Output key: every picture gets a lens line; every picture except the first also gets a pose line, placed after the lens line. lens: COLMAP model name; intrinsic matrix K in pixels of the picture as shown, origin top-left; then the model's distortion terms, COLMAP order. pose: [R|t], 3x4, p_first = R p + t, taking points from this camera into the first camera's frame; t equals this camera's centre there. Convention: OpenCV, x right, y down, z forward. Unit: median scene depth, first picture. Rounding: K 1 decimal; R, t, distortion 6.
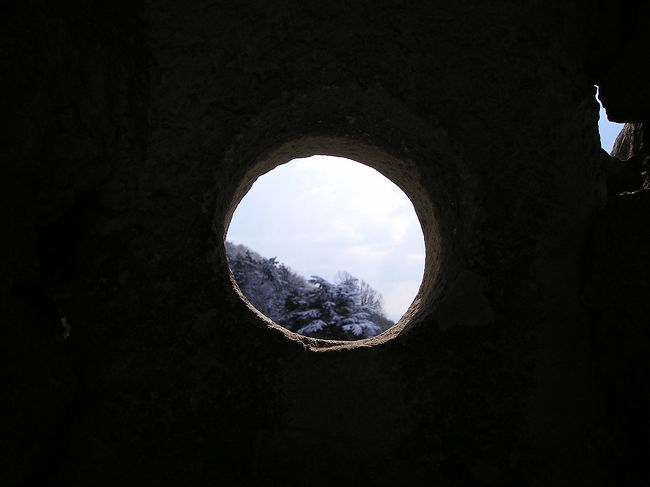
lens RADIAL K [[533.0, 0, 325.2], [0, 533.0, 248.6], [0, 0, 1]] dist [-0.002553, -0.000069]
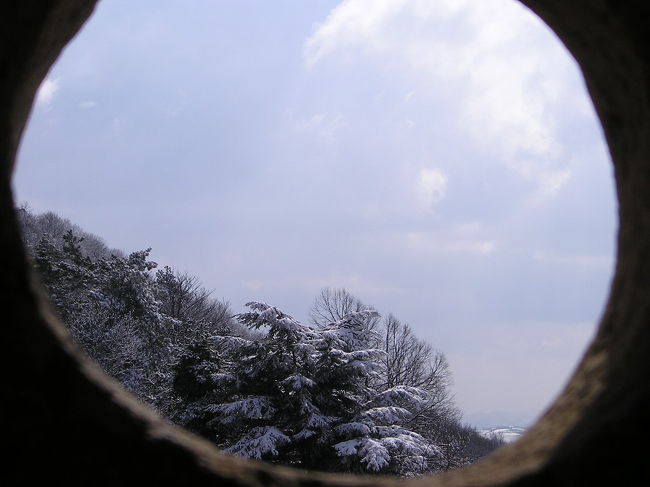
lens RADIAL K [[1659.2, 0, 324.9], [0, 1659.2, 242.1], [0, 0, 1]] dist [-0.012258, 0.000000]
pose [[0.999998, 0.001313, -0.001346, 0.027054], [-0.001270, 0.999512, 0.031209, -0.024098], [0.001386, -0.031207, 0.999512, -0.105928]]
